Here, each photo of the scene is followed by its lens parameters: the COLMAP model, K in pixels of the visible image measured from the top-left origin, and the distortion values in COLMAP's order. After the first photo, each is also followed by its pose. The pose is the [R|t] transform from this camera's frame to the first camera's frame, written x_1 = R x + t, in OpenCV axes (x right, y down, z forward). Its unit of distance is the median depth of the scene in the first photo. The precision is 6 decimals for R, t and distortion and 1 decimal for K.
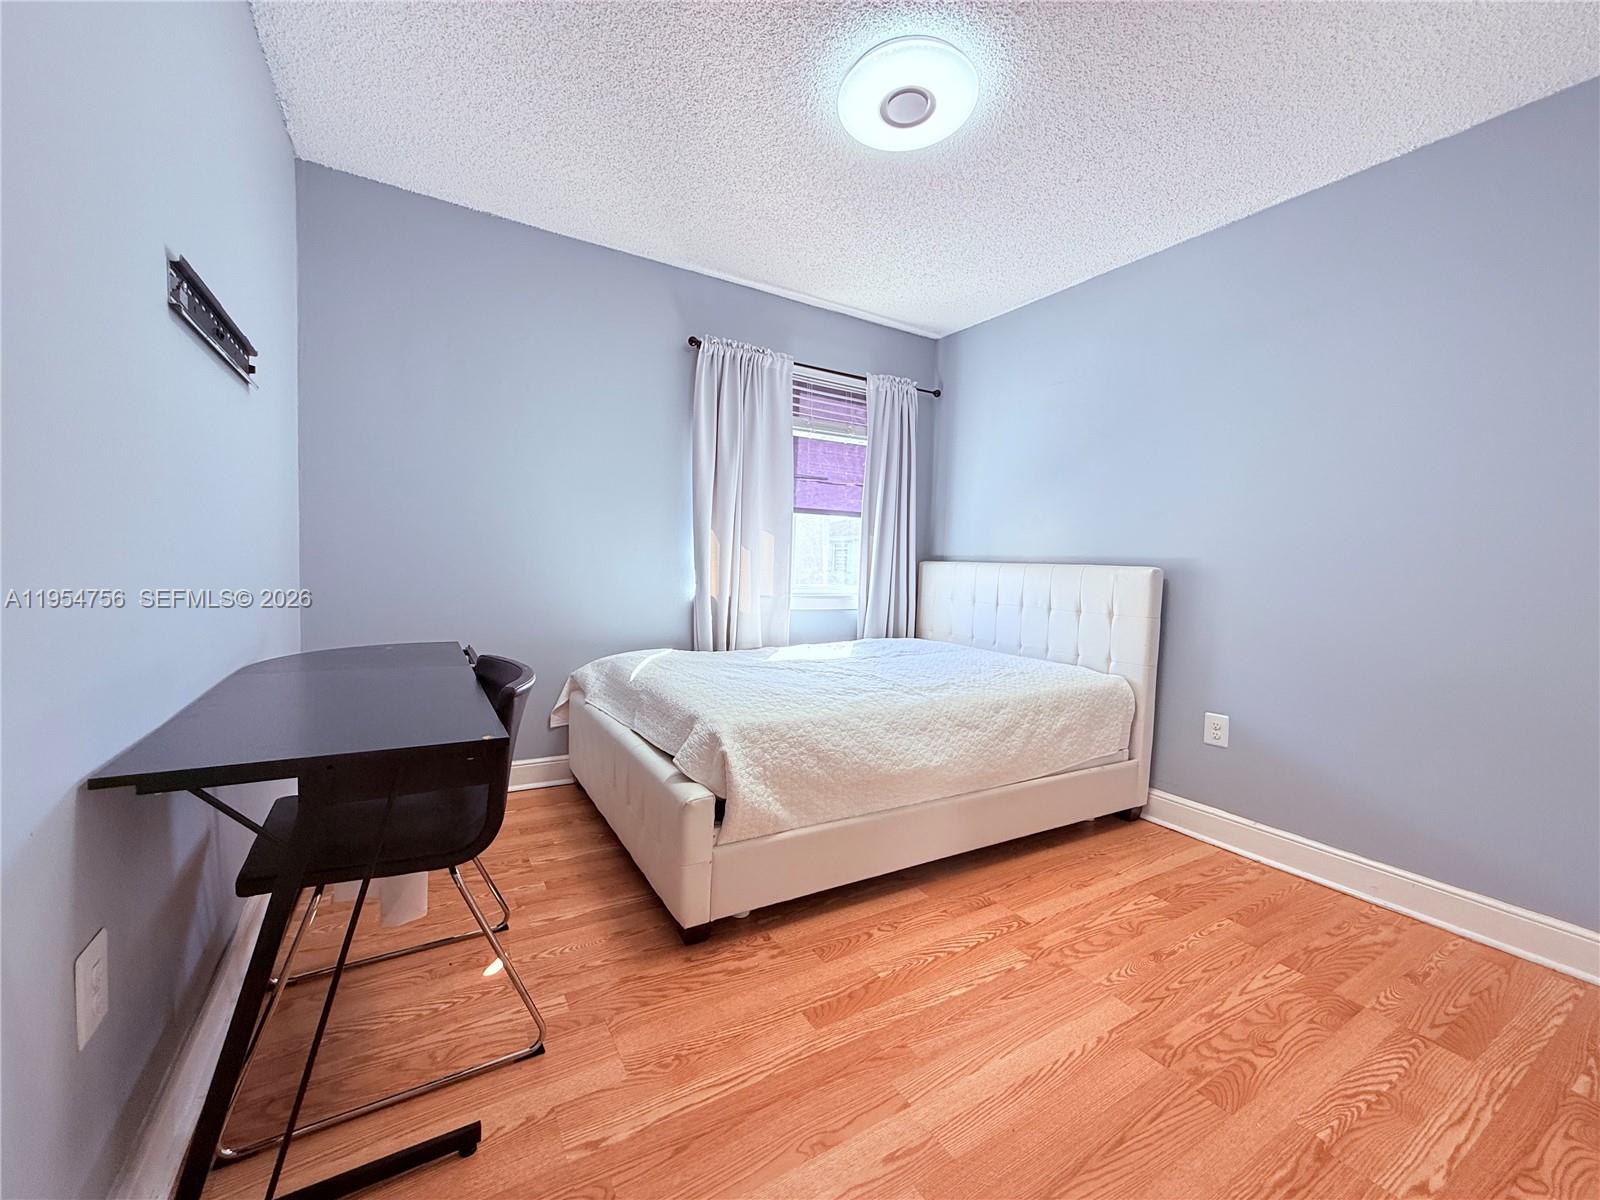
lens RADIAL K [[638.3, 0, 798.8], [0, 638.3, 601.3], [0, 0, 1]] dist [-0.000911, -0.000166]
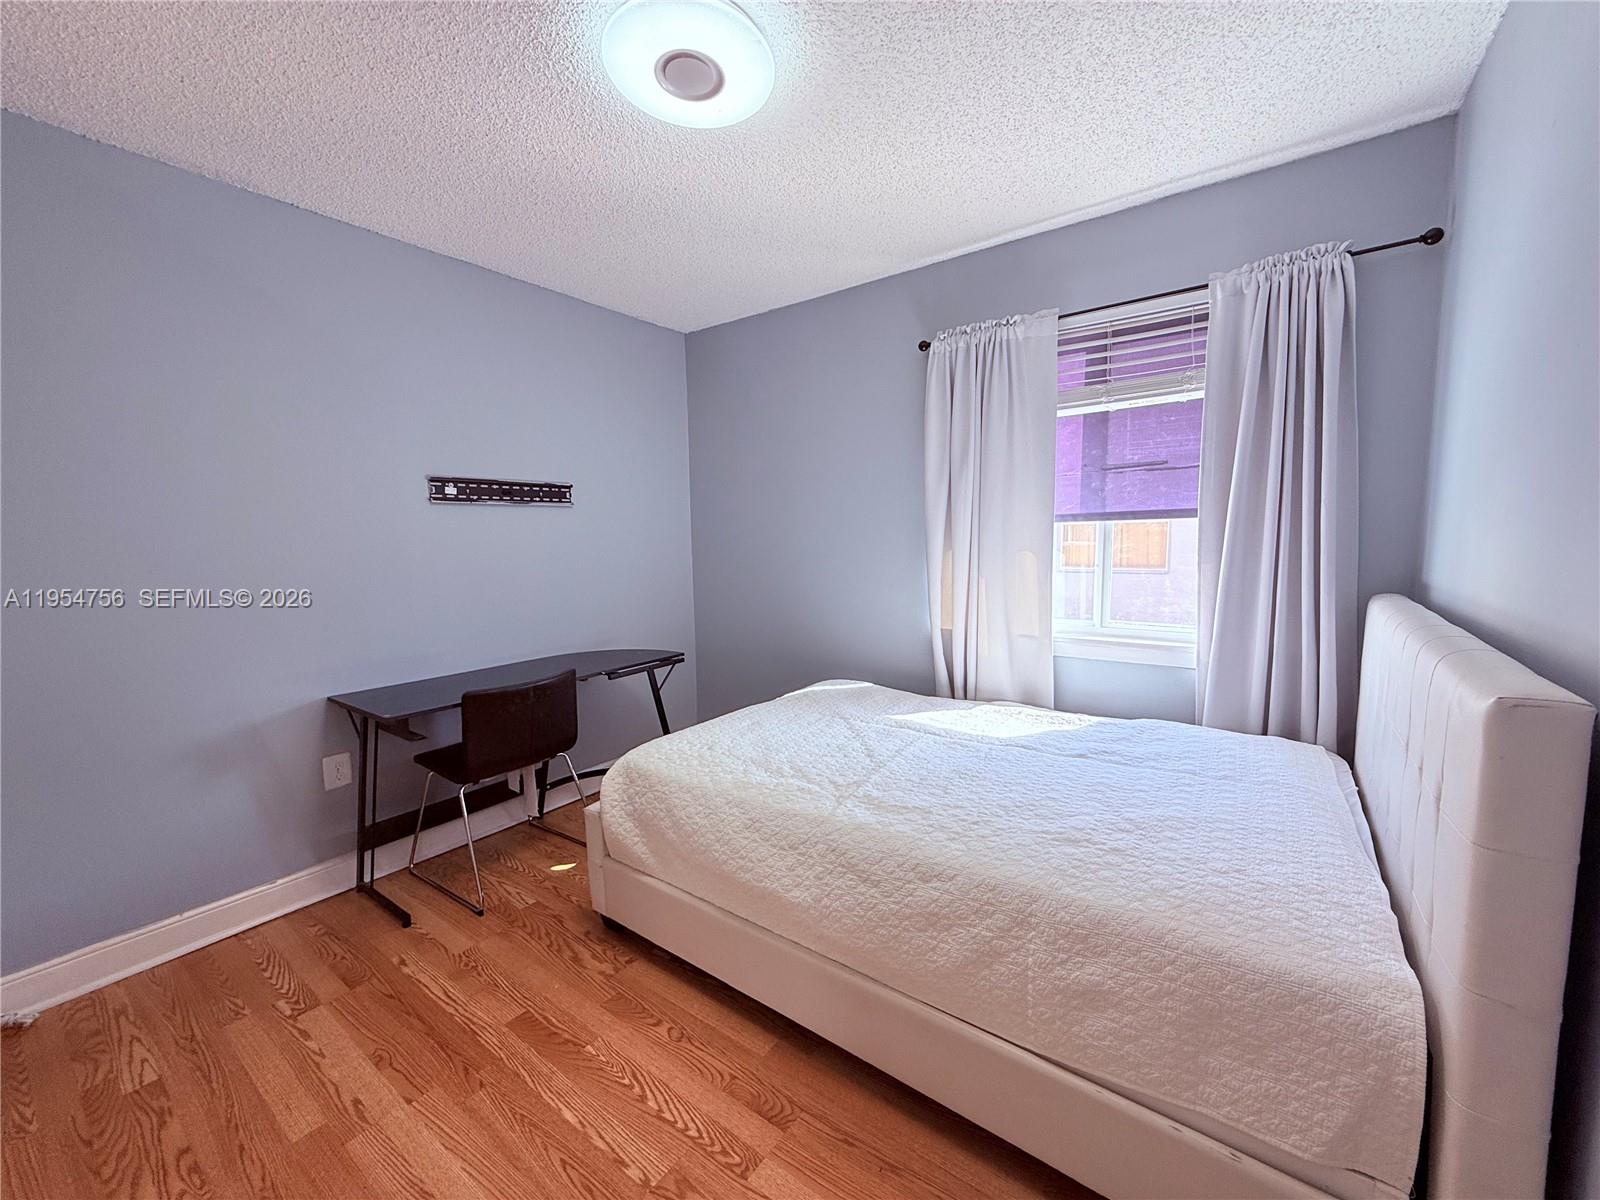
lens RADIAL K [[635.6, 0, 797.2], [0, 635.6, 605.9], [0, 0, 1]] dist [-0.002728, 0.000118]
pose [[0.384172, 0.056750, -0.921516, 1.096398], [-0.024427, 0.998385, 0.051300, -0.154639], [0.922938, 0.002802, 0.384937, 0.895763]]
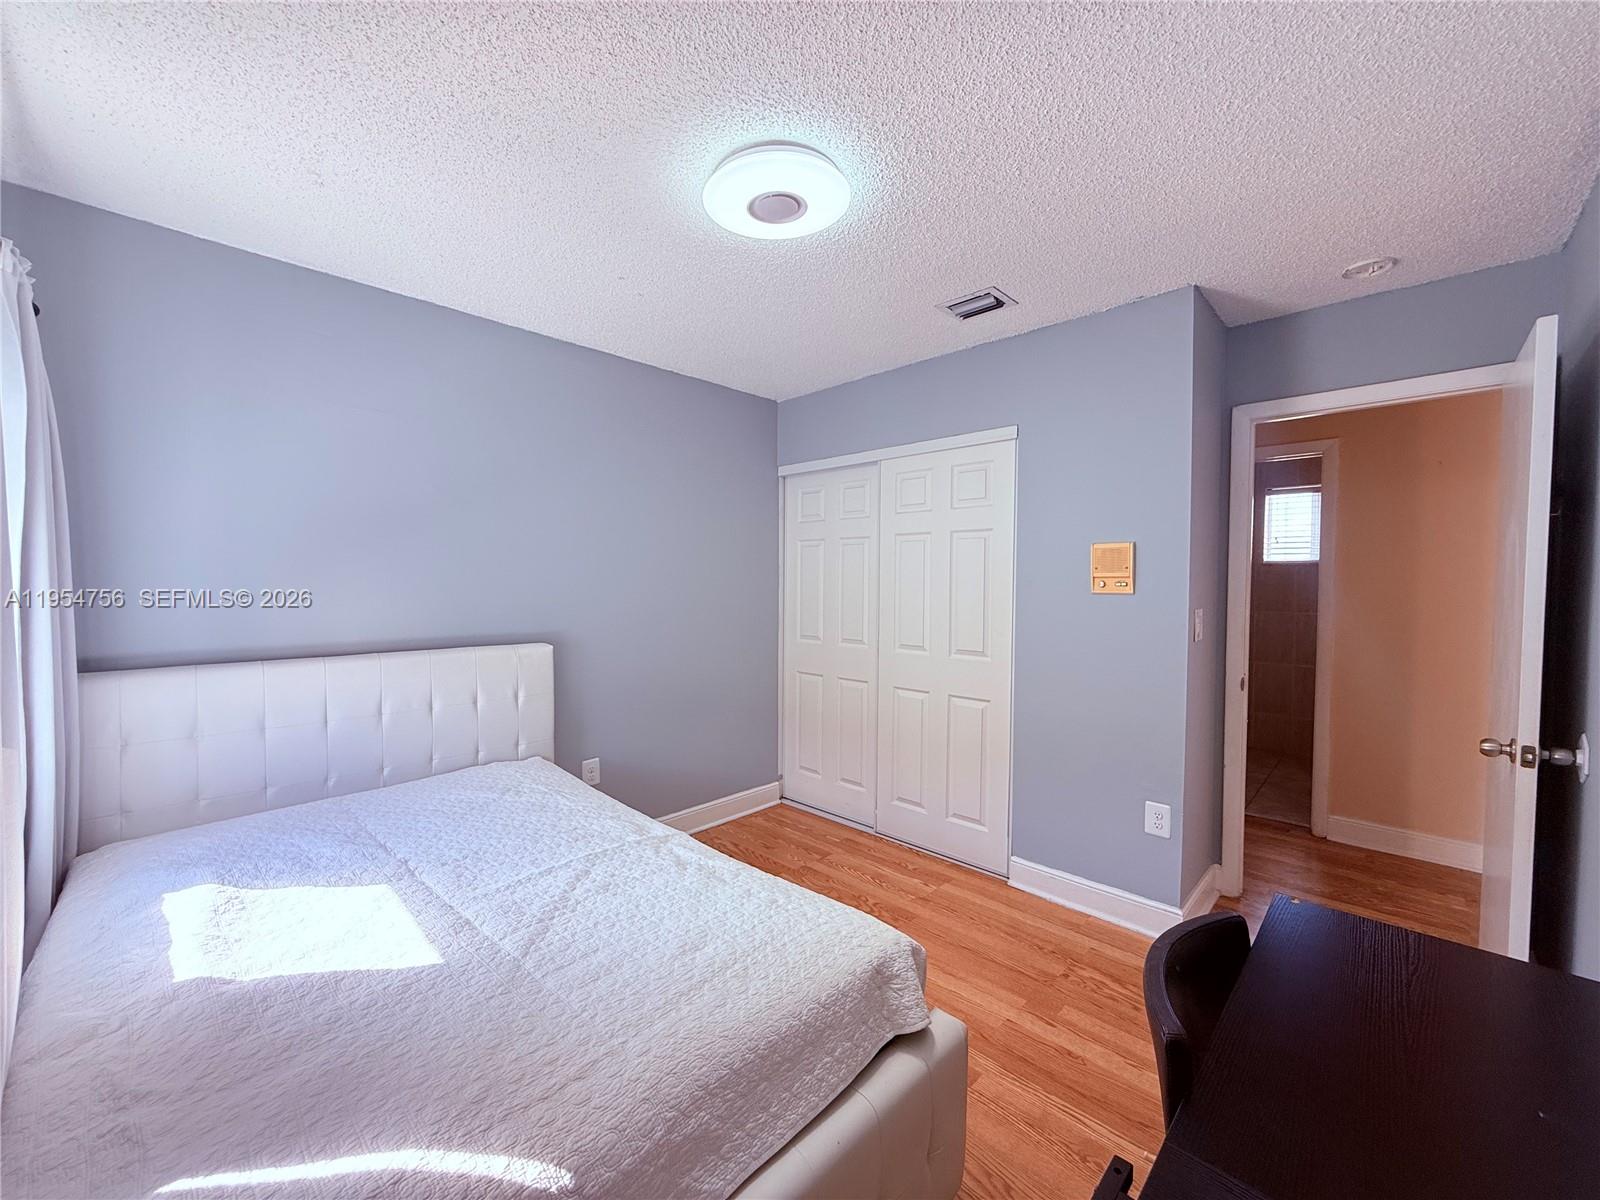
lens RADIAL K [[652.1, 0, 795.0], [0, 652.1, 599.9], [0, 0, 1]] dist [0.000972, 0.000089]
pose [[-0.257724, -0.070446, 0.963647, -0.873602], [0.045487, 0.995348, 0.084928, -0.302780], [-0.965147, 0.065721, -0.253321, 1.373244]]
